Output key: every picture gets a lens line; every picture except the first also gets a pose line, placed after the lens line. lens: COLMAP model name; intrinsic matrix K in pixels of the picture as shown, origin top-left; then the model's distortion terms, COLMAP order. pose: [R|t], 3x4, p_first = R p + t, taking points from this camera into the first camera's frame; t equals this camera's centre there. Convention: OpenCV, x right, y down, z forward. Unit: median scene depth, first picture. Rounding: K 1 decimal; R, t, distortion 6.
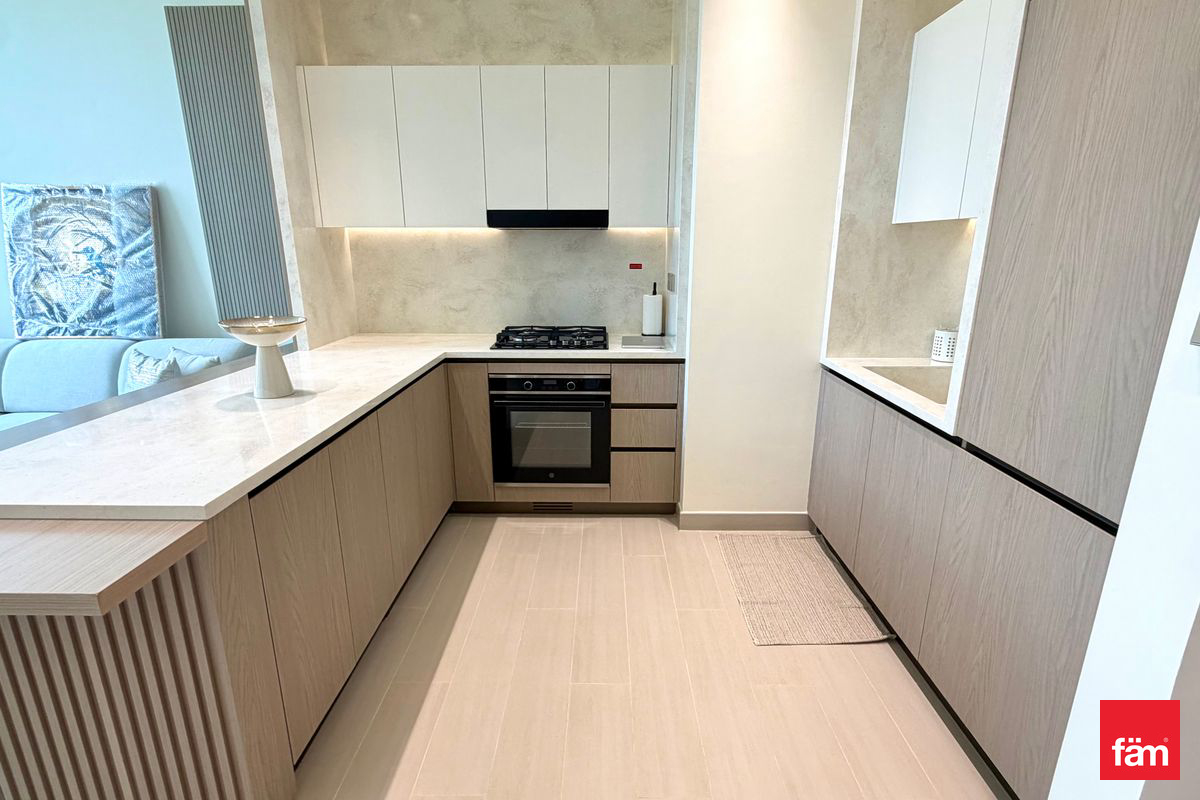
lens RADIAL K [[566.4, 0, 601.1], [0, 566.4, 400.6], [0, 0, 1]] dist [0.001406, -0.001436]
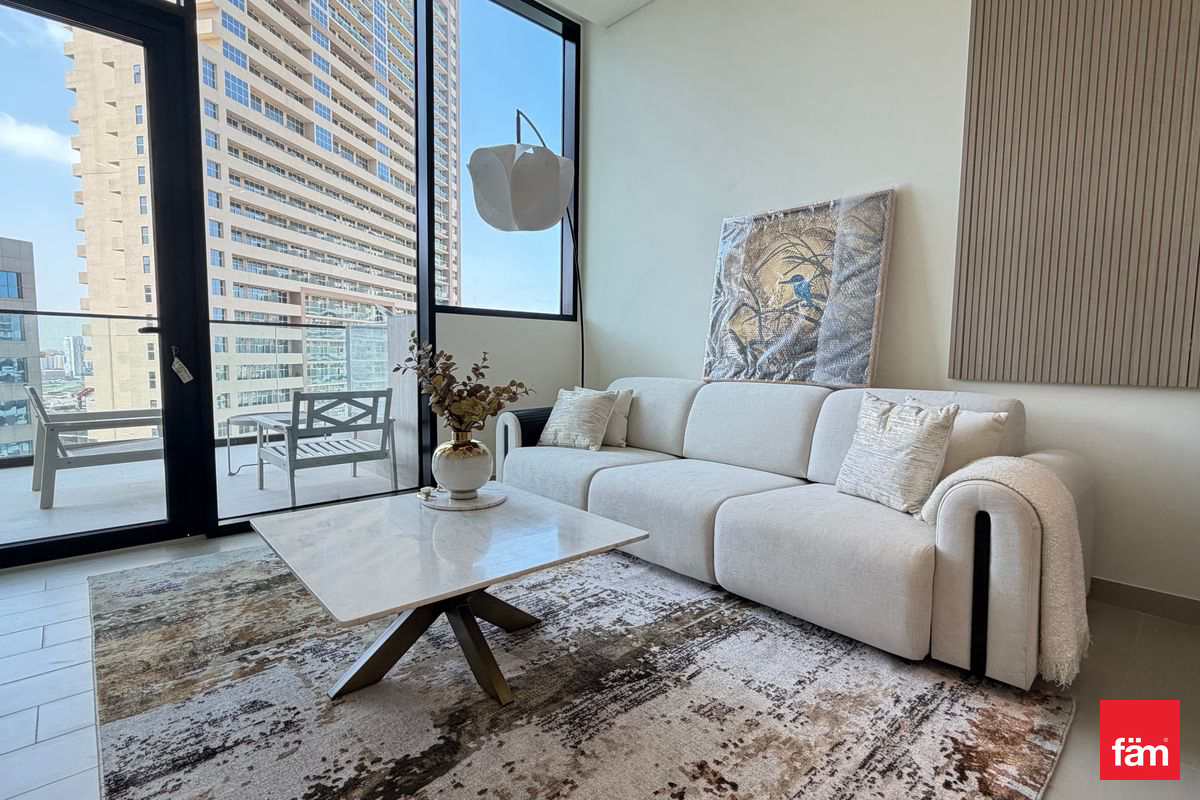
lens RADIAL K [[566.4, 0, 597.4], [0, 566.4, 400.0], [0, 0, 1]] dist [0.001406, -0.001436]
pose [[0.695389, 0.069850, -0.715230, -0.644332], [-0.203290, 0.973733, -0.102556, 0.066717], [0.689280, 0.216716, 0.691323, 0.336714]]
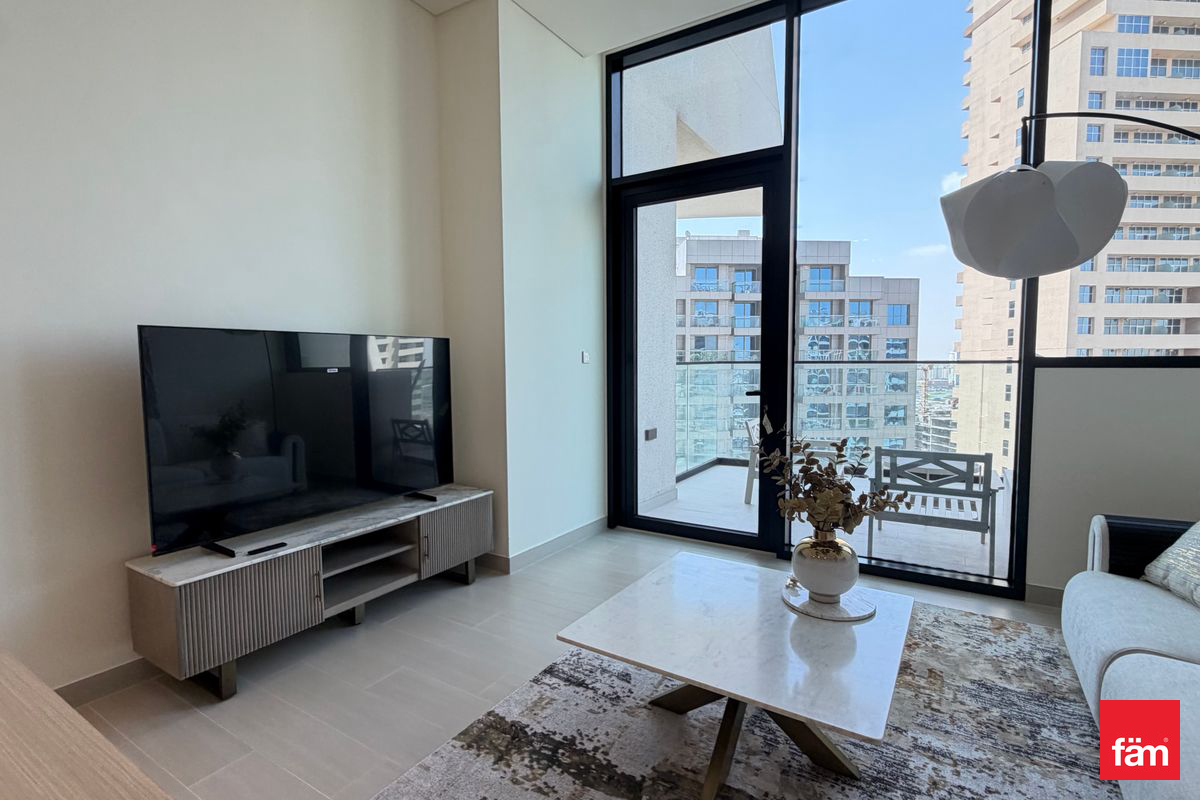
lens RADIAL K [[566.4, 0, 594.1], [0, 566.4, 400.8], [0, 0, 1]] dist [0.001406, -0.001436]
pose [[-0.513326, 0.063184, -0.855864, -0.557374], [-0.219628, 0.954403, 0.202185, -0.160217], [0.829614, 0.291758, -0.476043, 0.778766]]
